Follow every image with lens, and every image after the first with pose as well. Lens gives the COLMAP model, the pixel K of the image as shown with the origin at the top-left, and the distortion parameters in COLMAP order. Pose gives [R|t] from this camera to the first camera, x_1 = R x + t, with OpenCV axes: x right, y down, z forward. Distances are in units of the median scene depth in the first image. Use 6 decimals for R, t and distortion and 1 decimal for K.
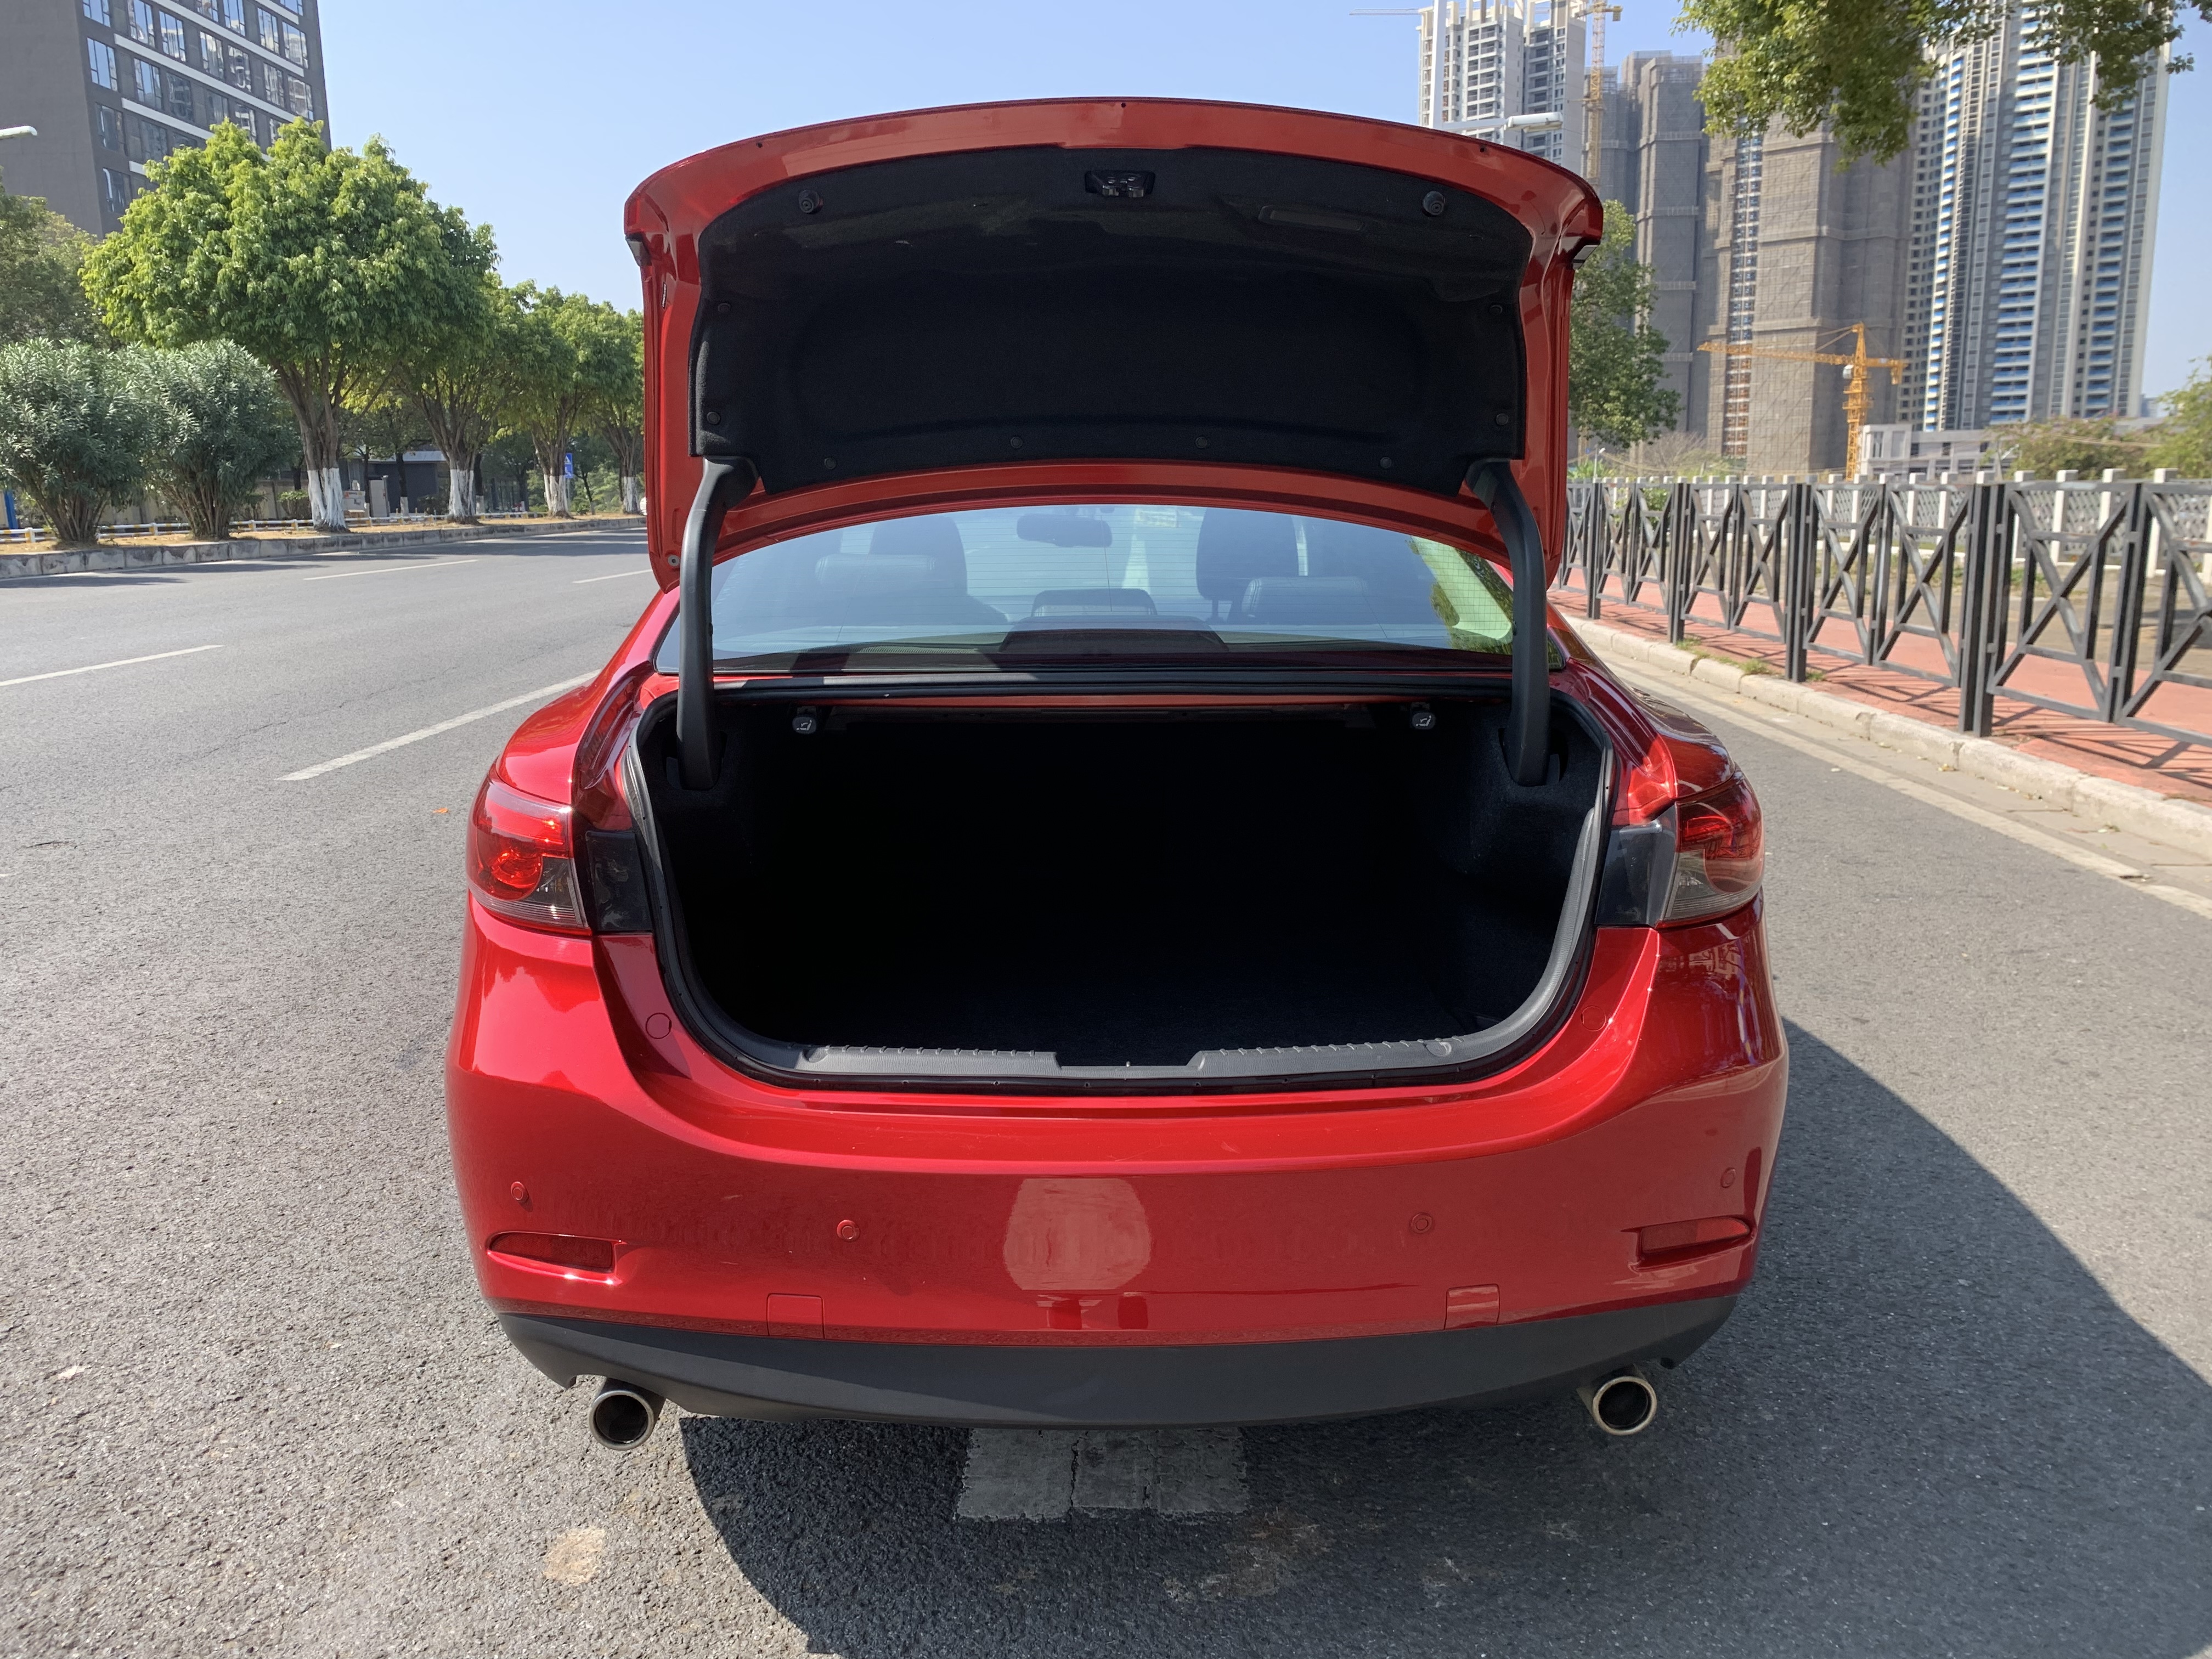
lens RADIAL K [[1710.9, 0, 1106.0], [0, 1710.9, 829.5], [0, 0, 1]] dist [0.007460, 0.007654]
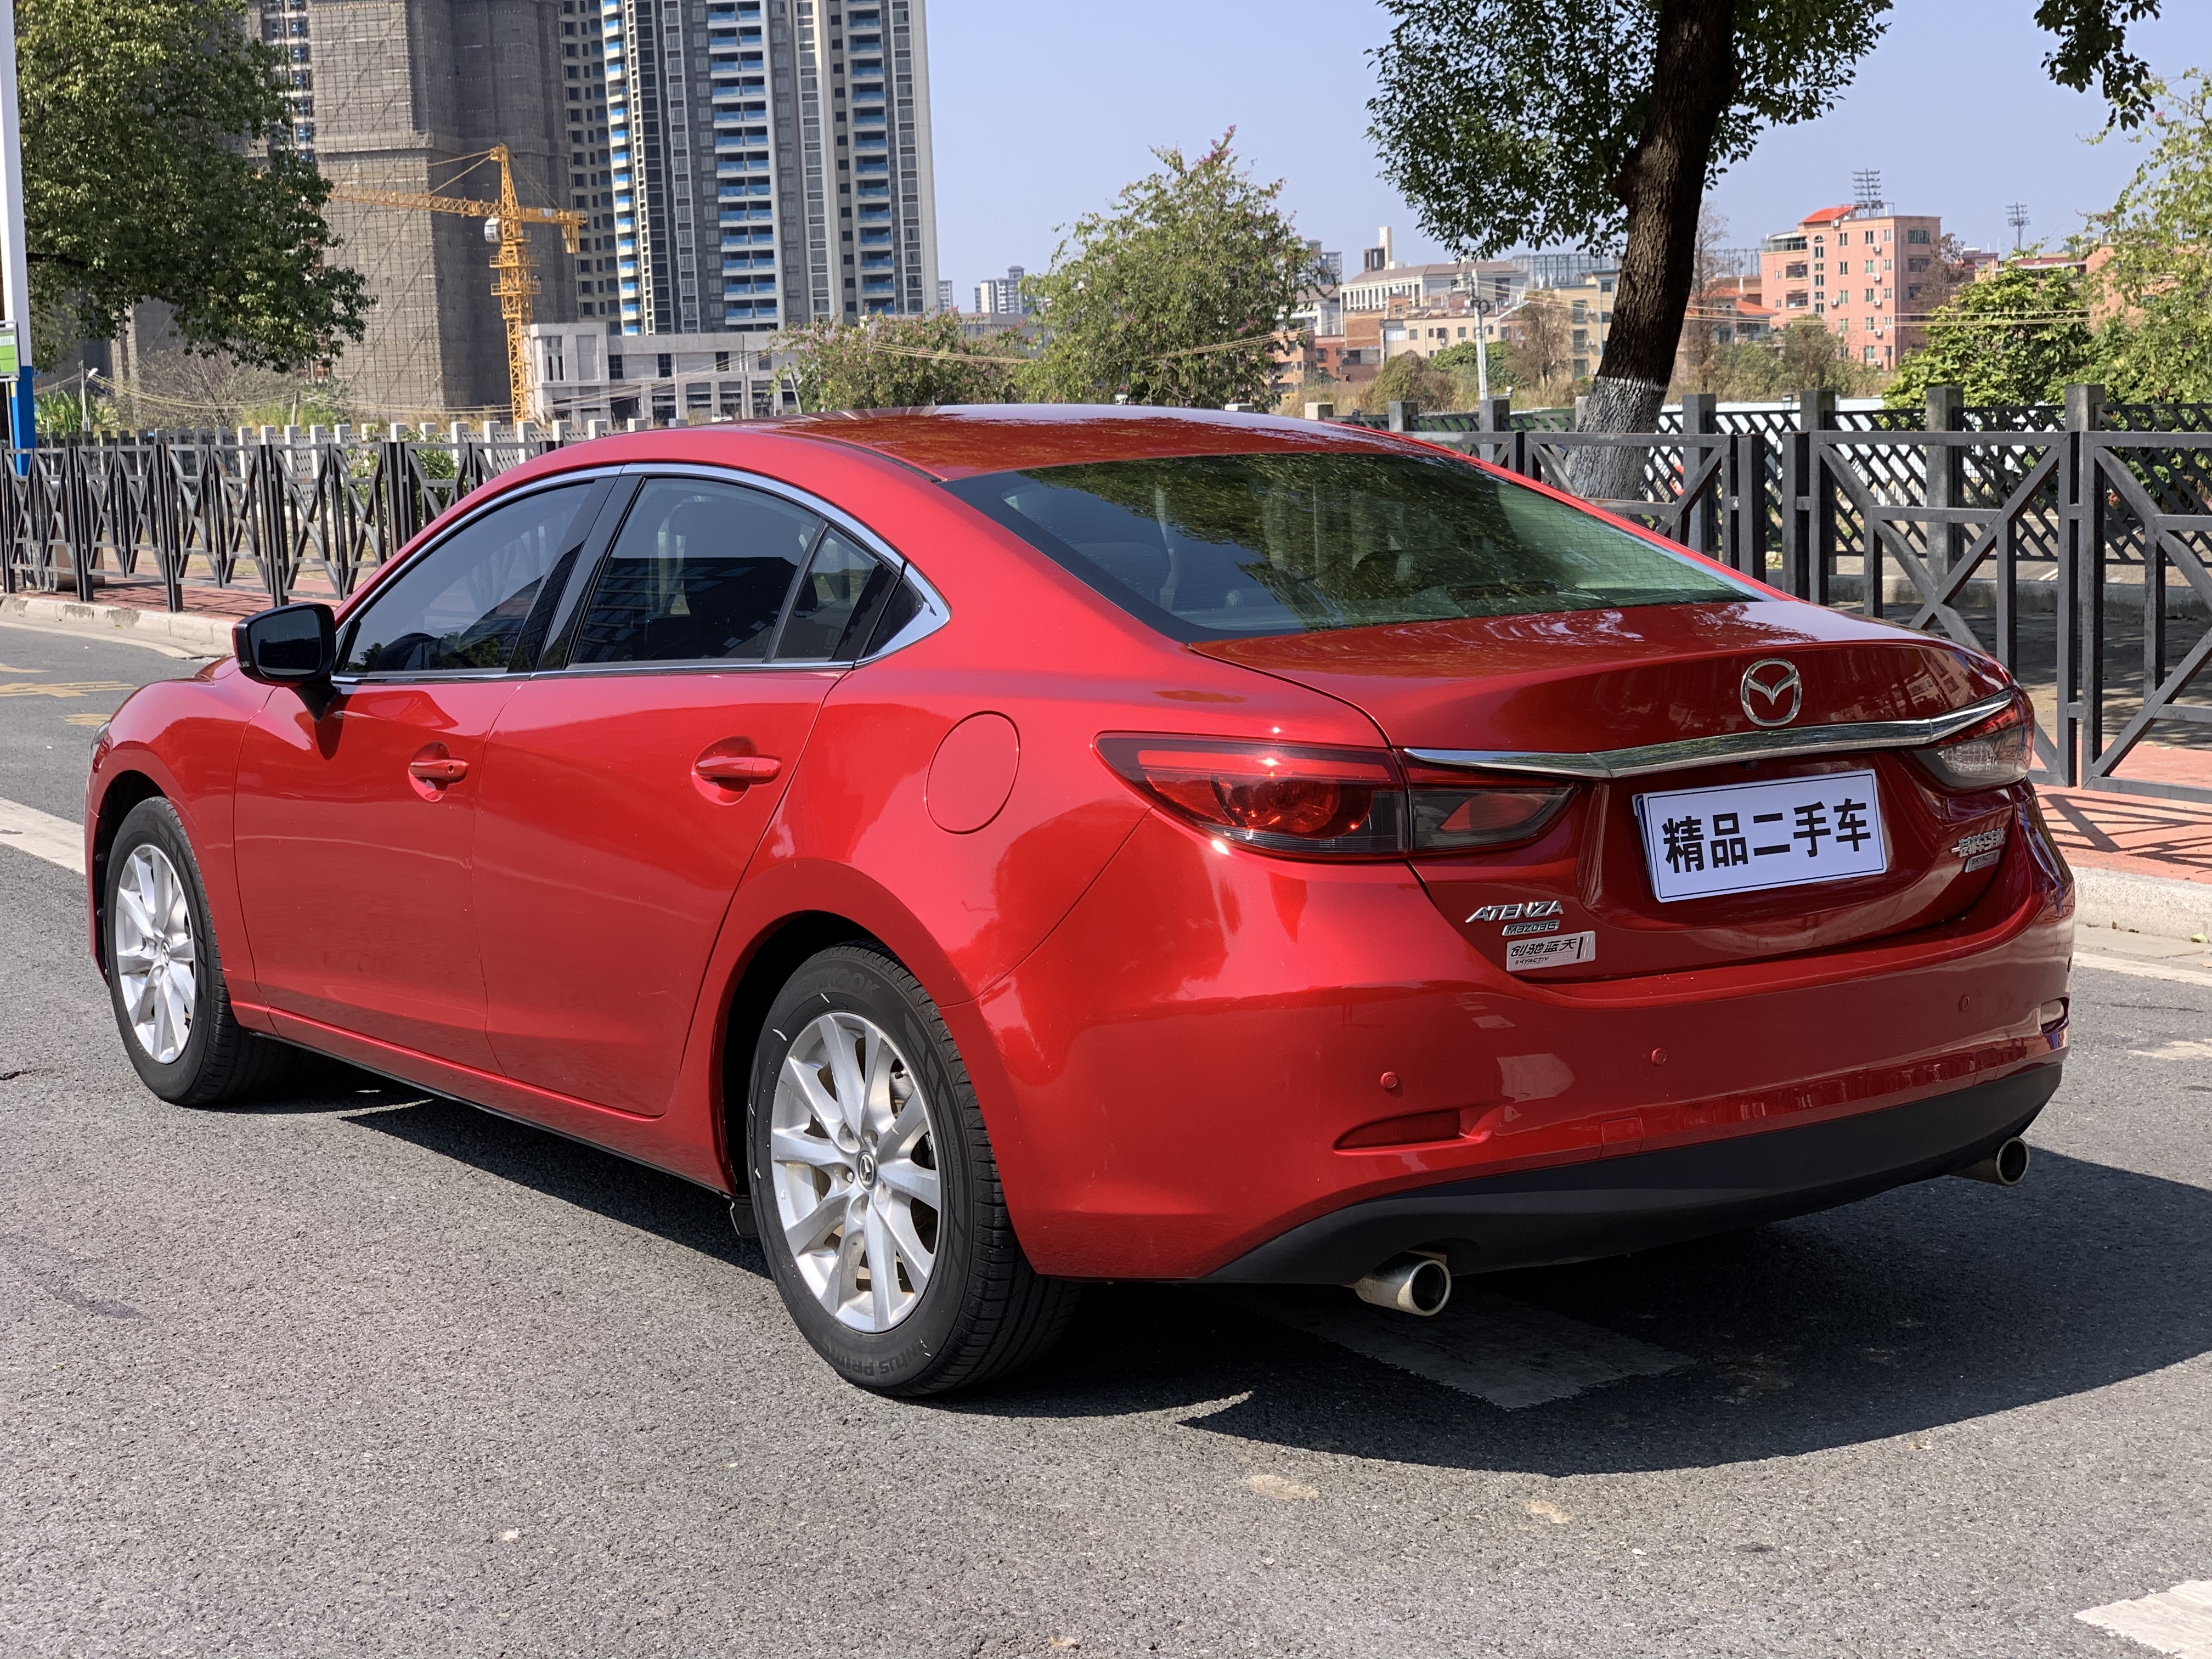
lens RADIAL K [[3349.5, 0, 1164.4], [0, 3349.5, 836.1], [0, 0, 1]] dist [0.105732, -0.468387]
pose [[0.824080, -0.087527, 0.559670, -0.110670], [0.132045, 0.990455, -0.039531, 0.007446], [-0.550868, 0.106478, 0.827772, -0.052927]]
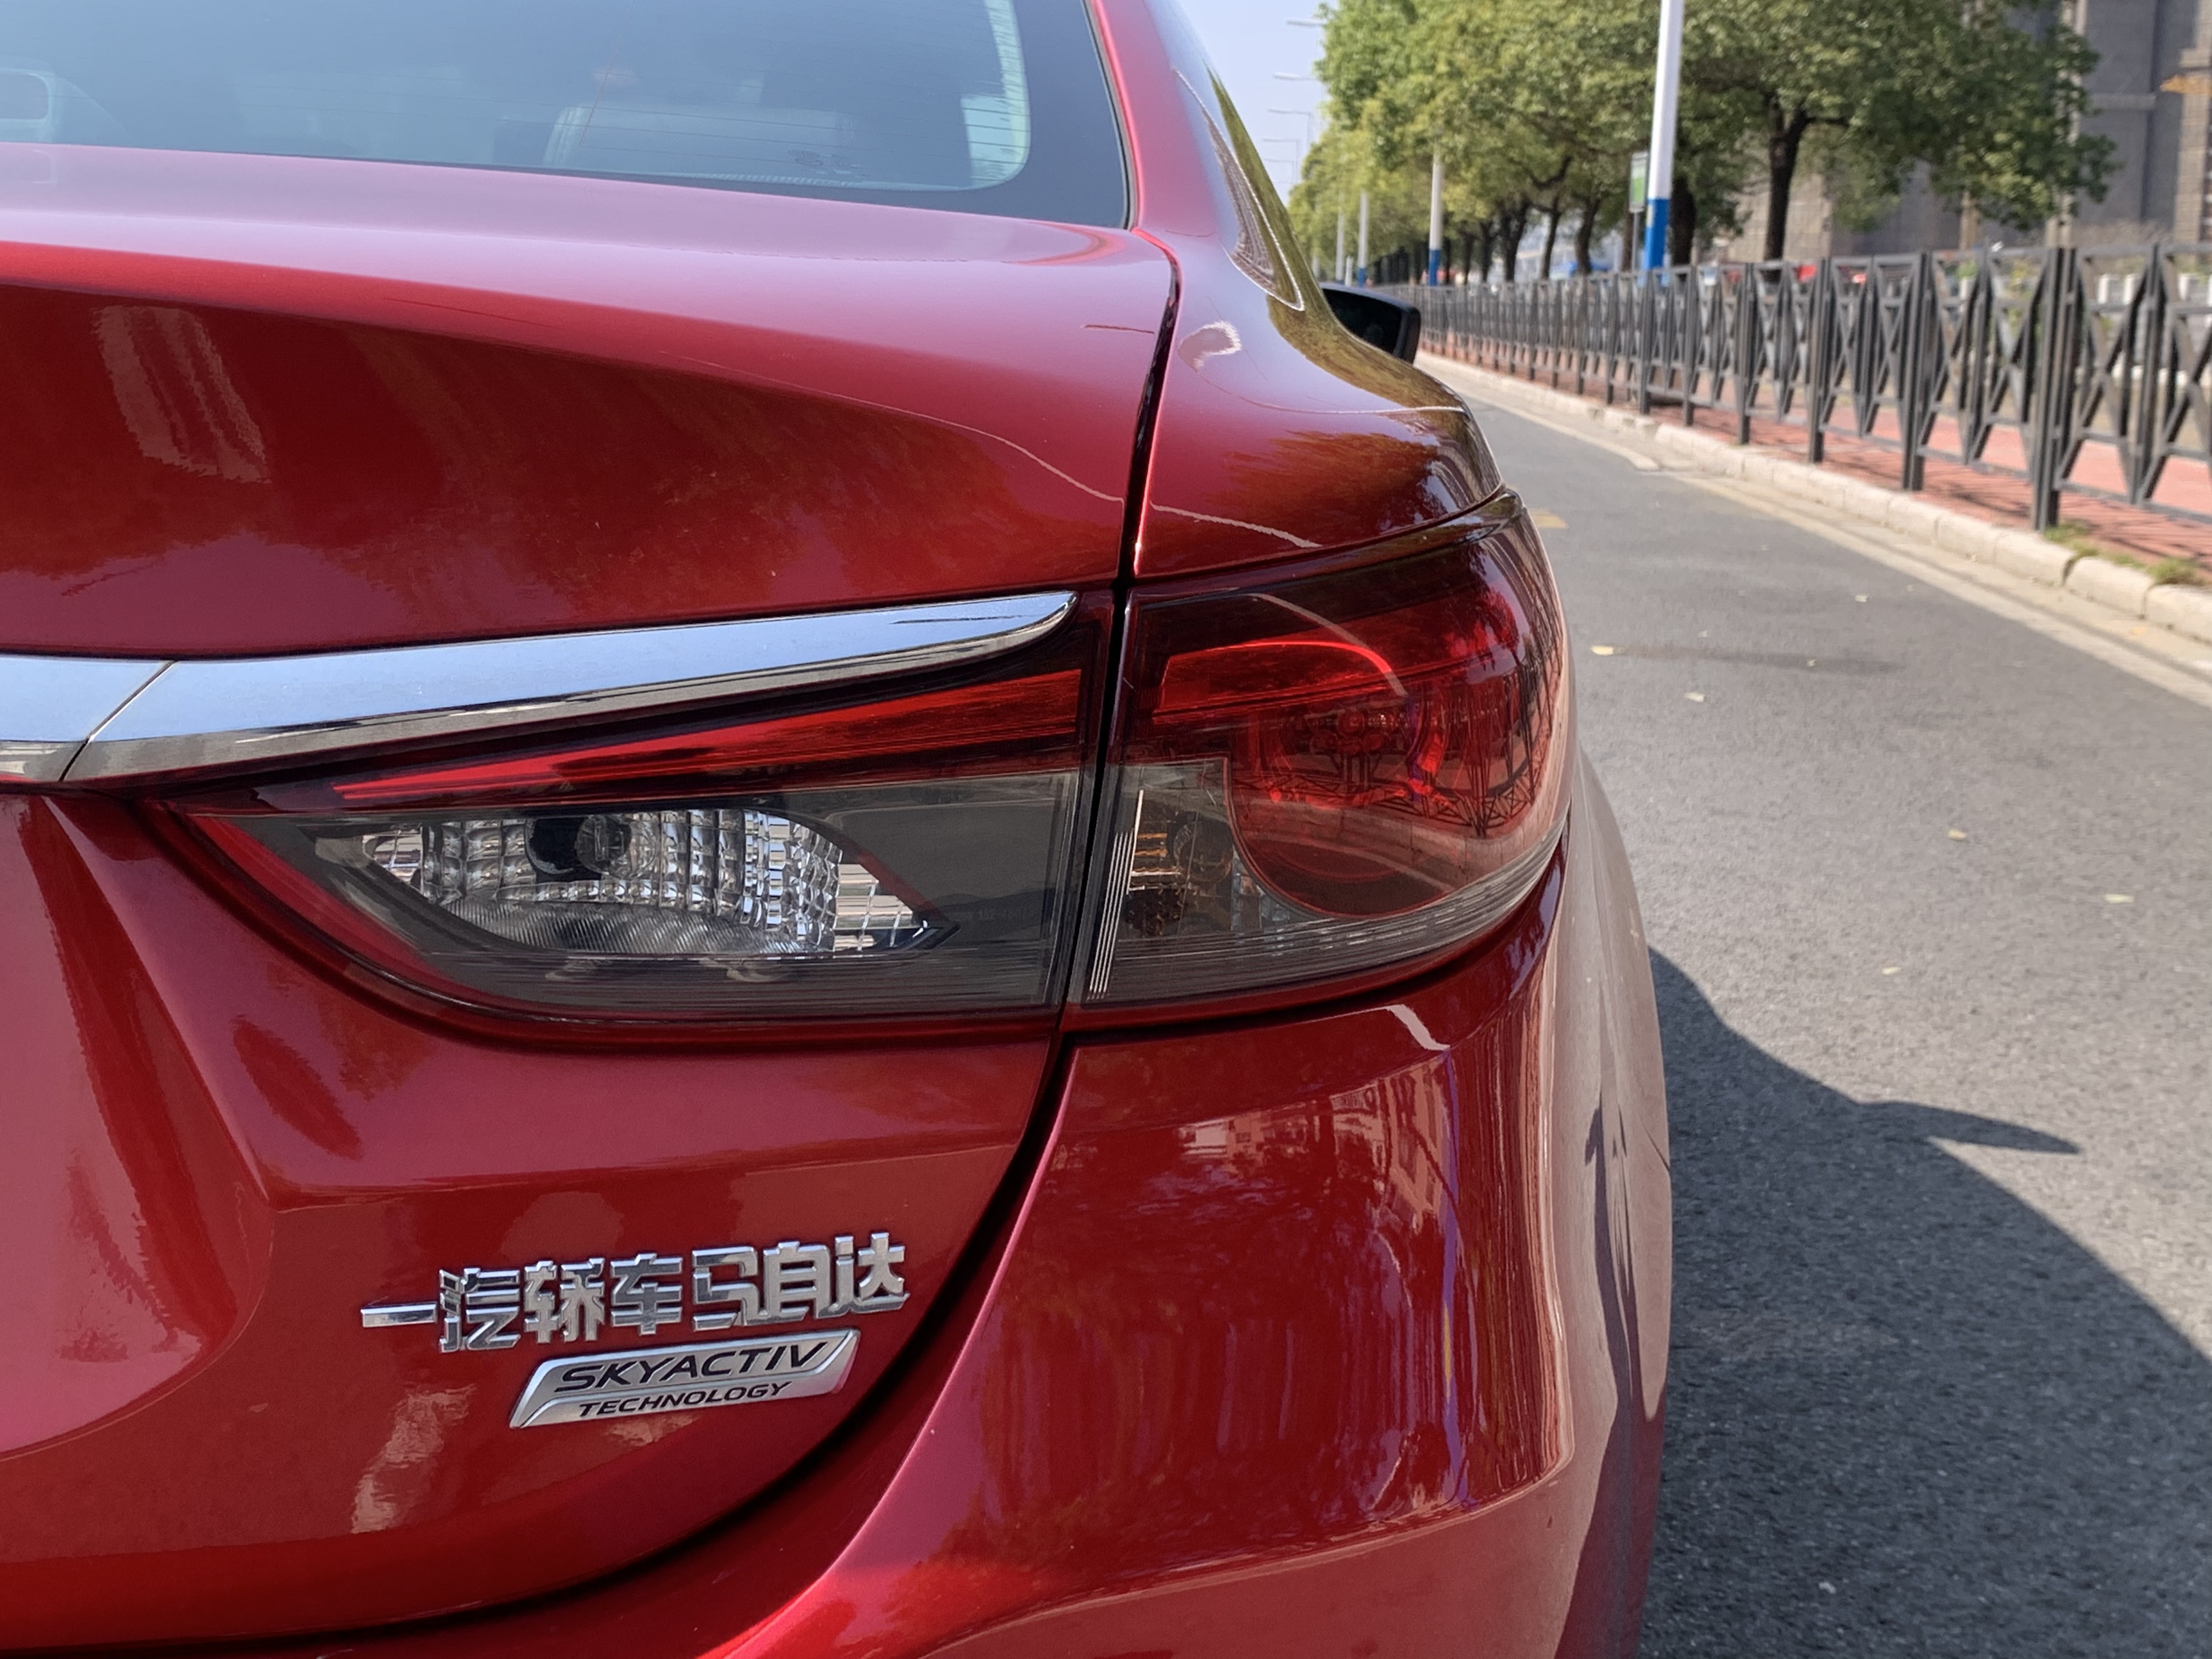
lens RADIAL K [[2781.2, 0, 1106.0], [0, 2781.2, 829.5], [0, 0, 1]] dist [0.022328, -0.063913]
pose [[0.999183, 0.032166, -0.024449, 0.022054], [-0.032321, 0.999460, -0.005964, 0.001727], [0.024244, 0.006749, 0.999683, 0.035009]]
